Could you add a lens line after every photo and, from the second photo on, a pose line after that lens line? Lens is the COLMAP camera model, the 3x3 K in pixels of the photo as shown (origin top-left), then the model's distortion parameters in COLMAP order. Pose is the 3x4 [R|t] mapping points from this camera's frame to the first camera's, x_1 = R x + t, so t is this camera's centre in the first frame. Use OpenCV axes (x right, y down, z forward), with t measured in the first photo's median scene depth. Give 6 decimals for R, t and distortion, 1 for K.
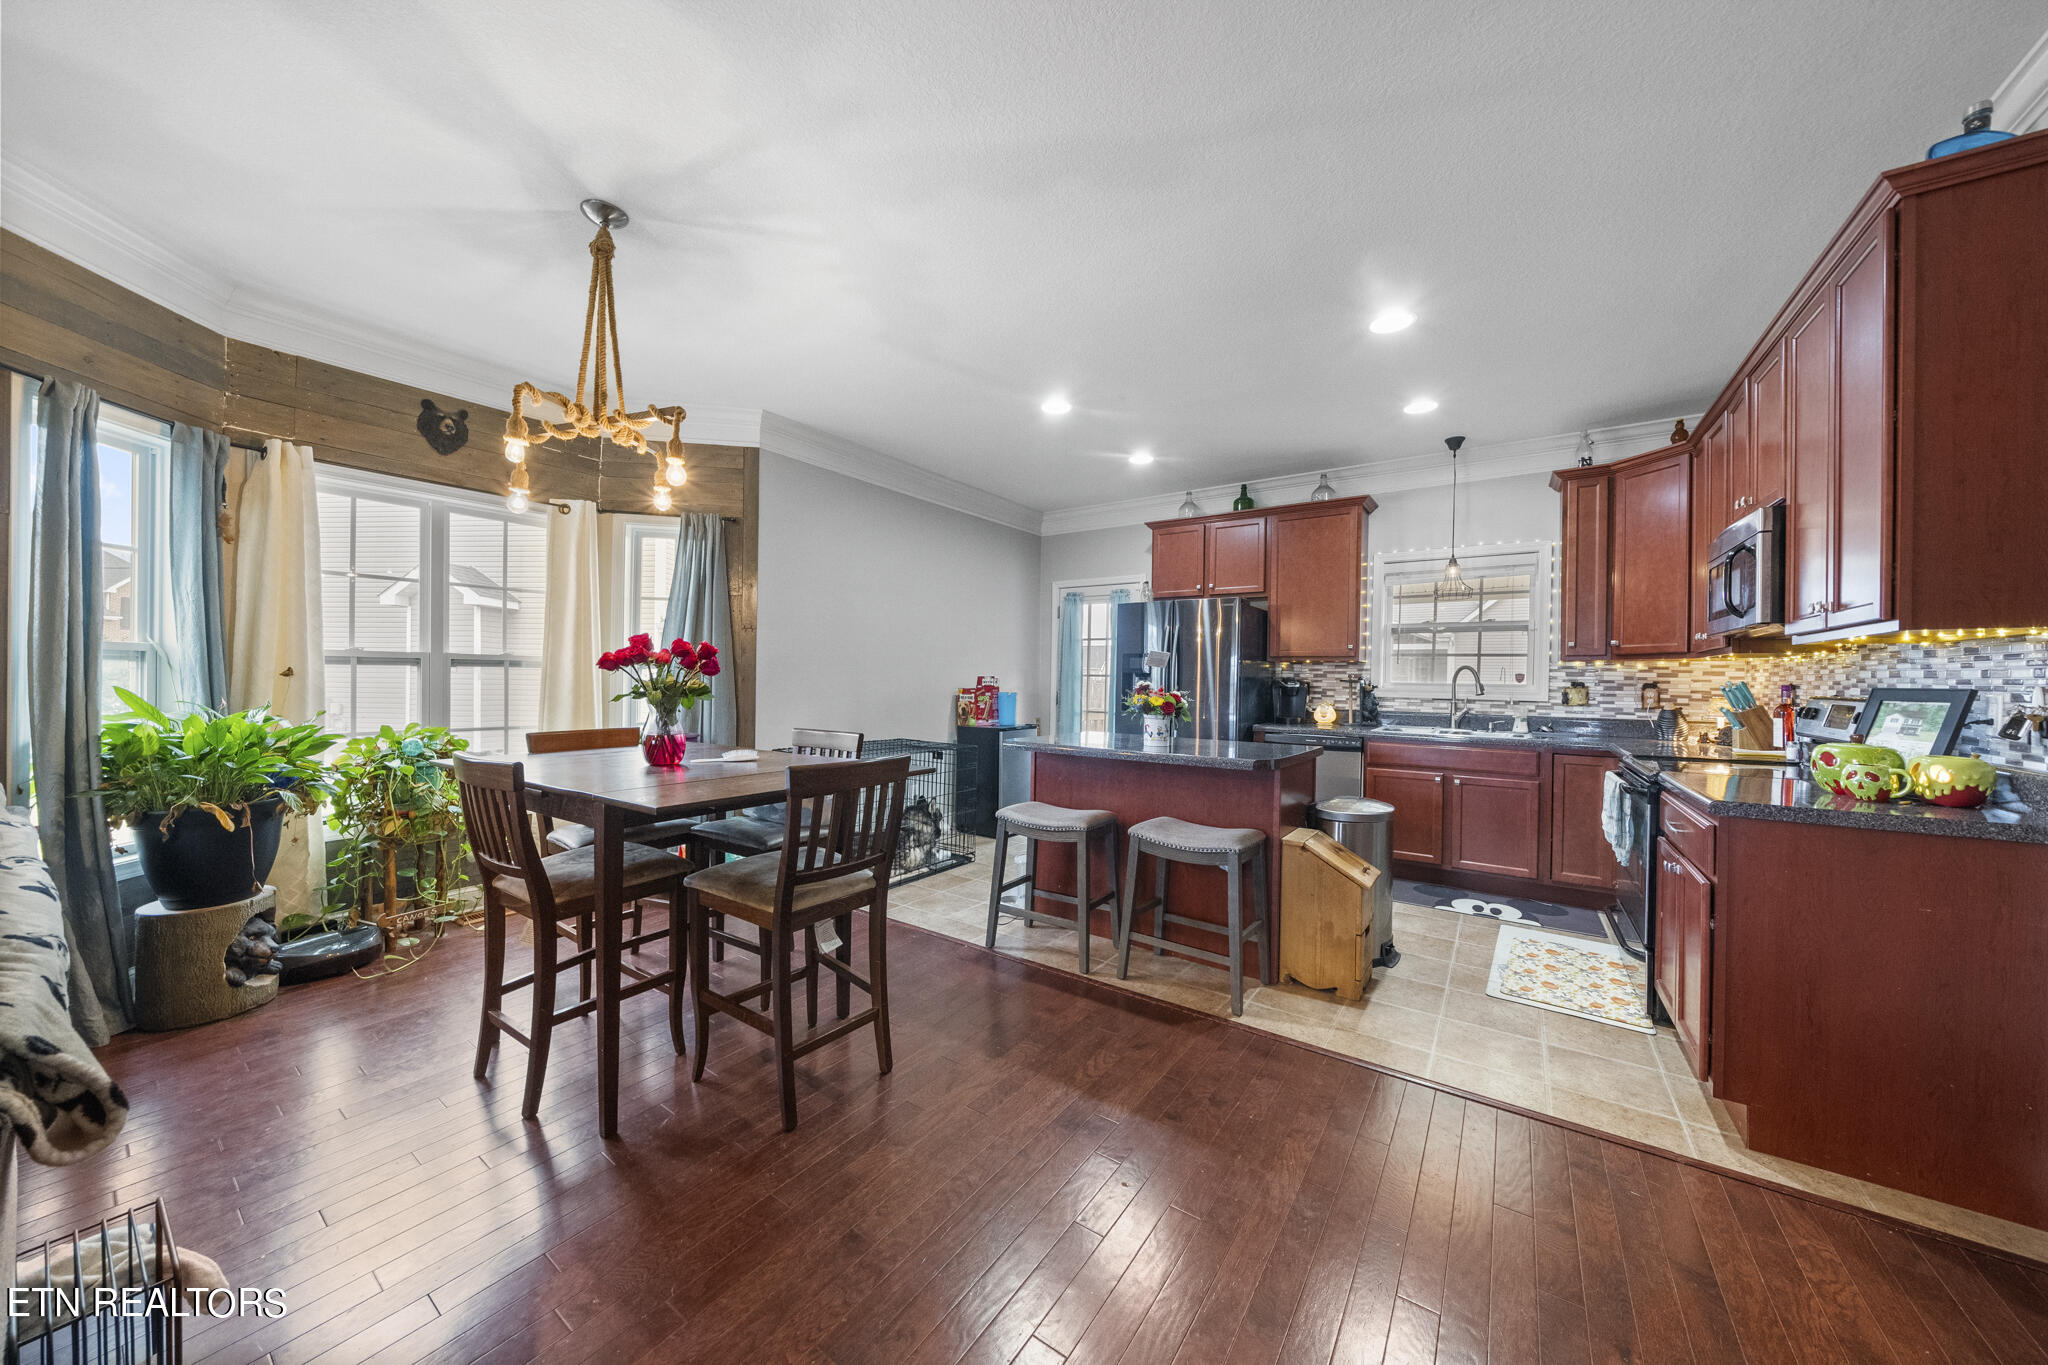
lens RADIAL K [[708.9, 0, 1025.4], [0, 708.9, 678.2], [0, 0, 1]] dist [-0.006004, 0.000603]
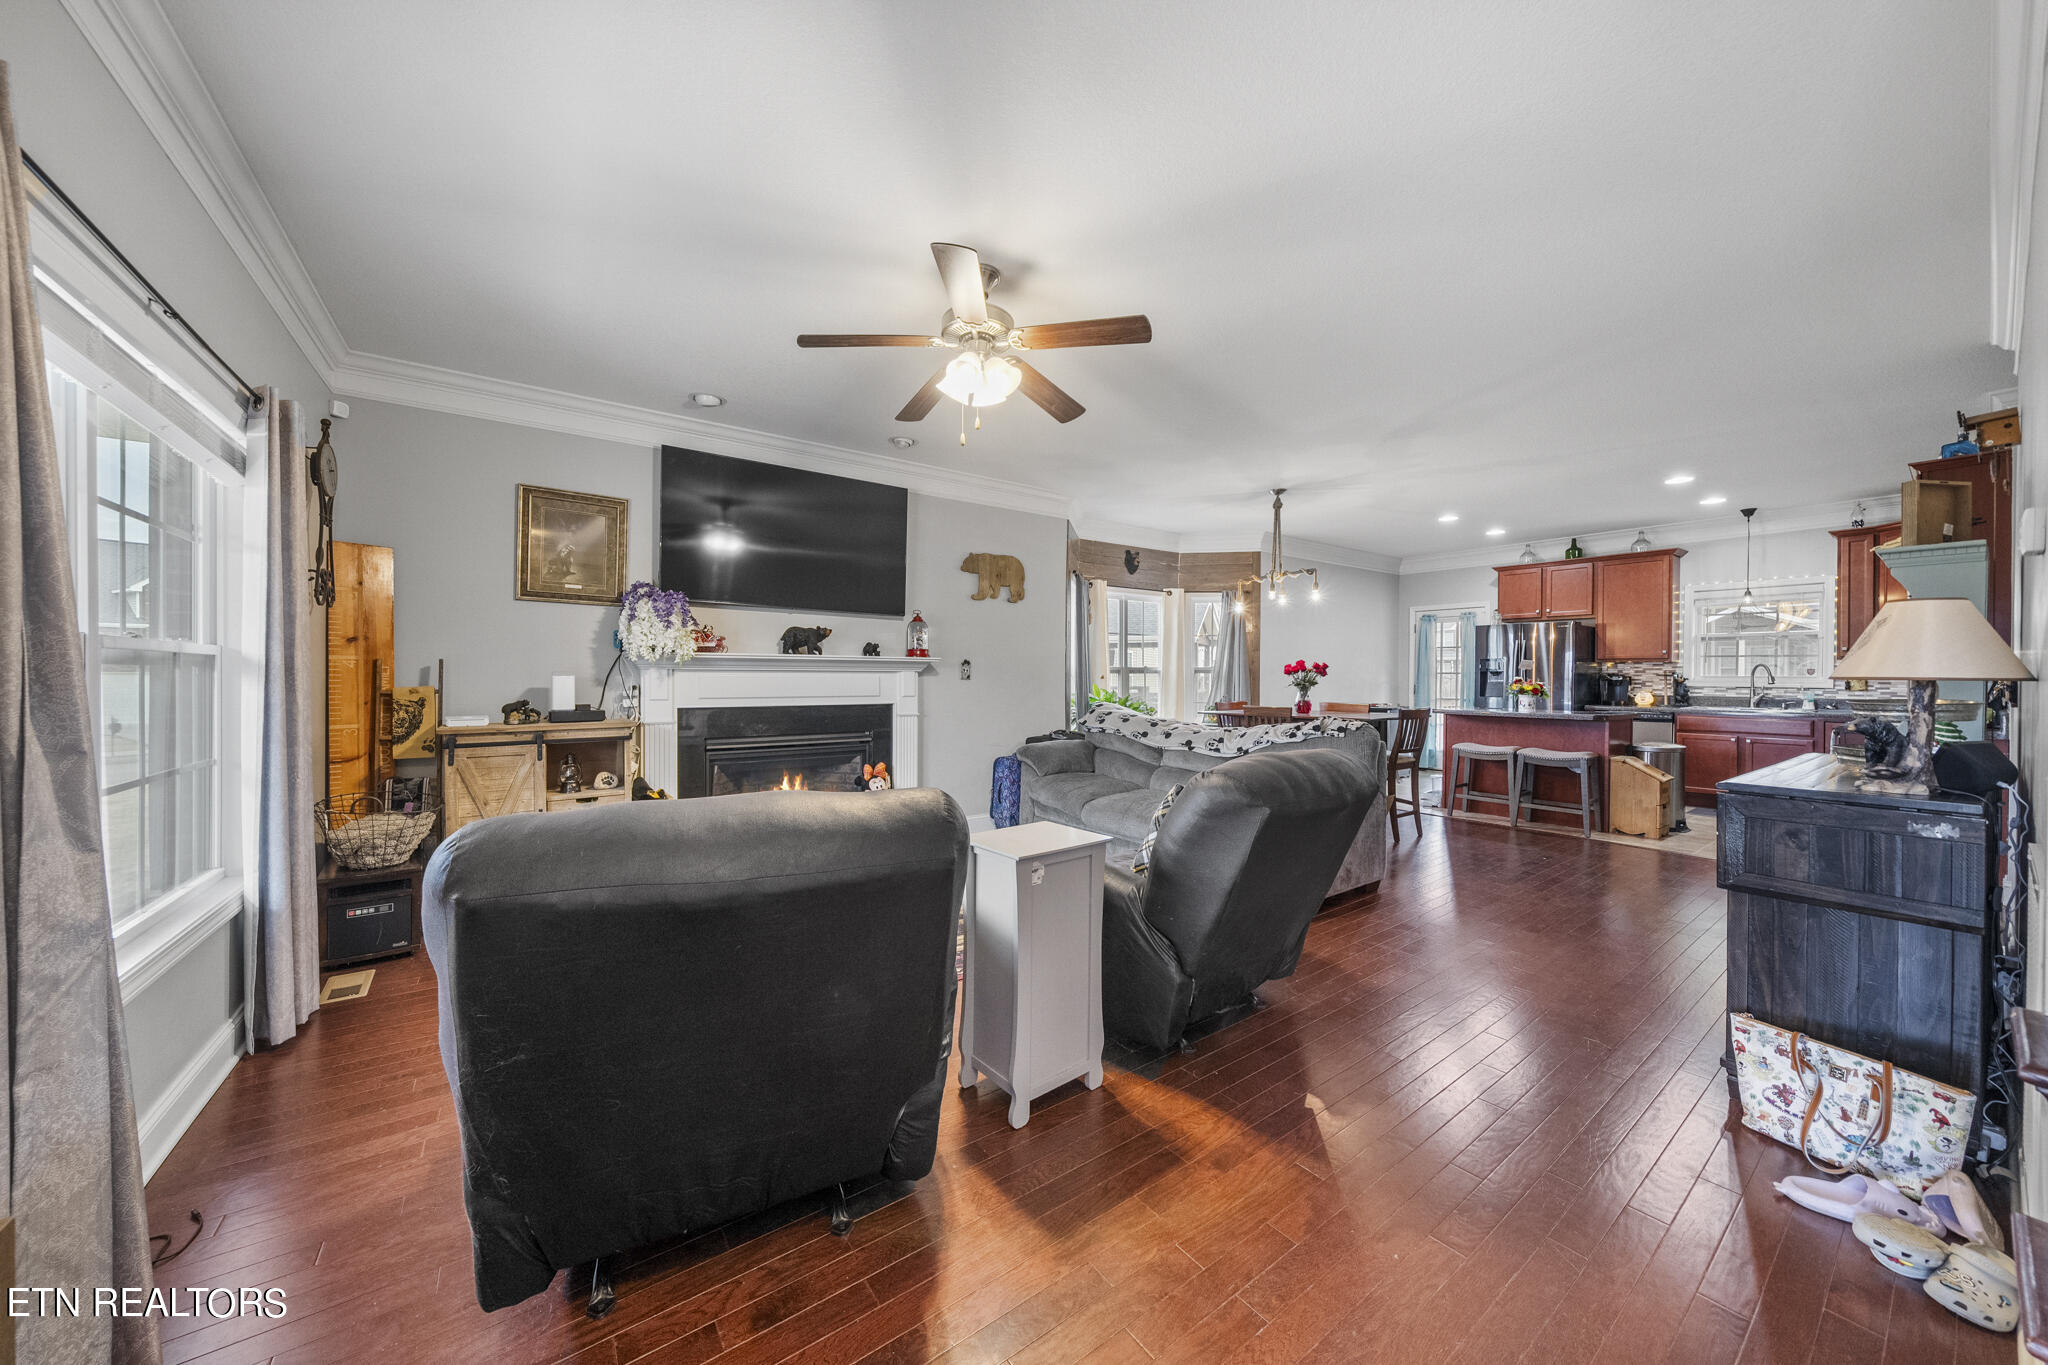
lens RADIAL K [[708.9, 0, 1029.3], [0, 708.9, 674.2], [0, 0, 1]] dist [-0.006004, 0.000603]
pose [[0.944249, -0.012266, -0.329005, -0.356306], [0.011289, 0.999924, -0.004881, -0.006685], [0.329040, 0.000895, 0.944316, -0.958997]]
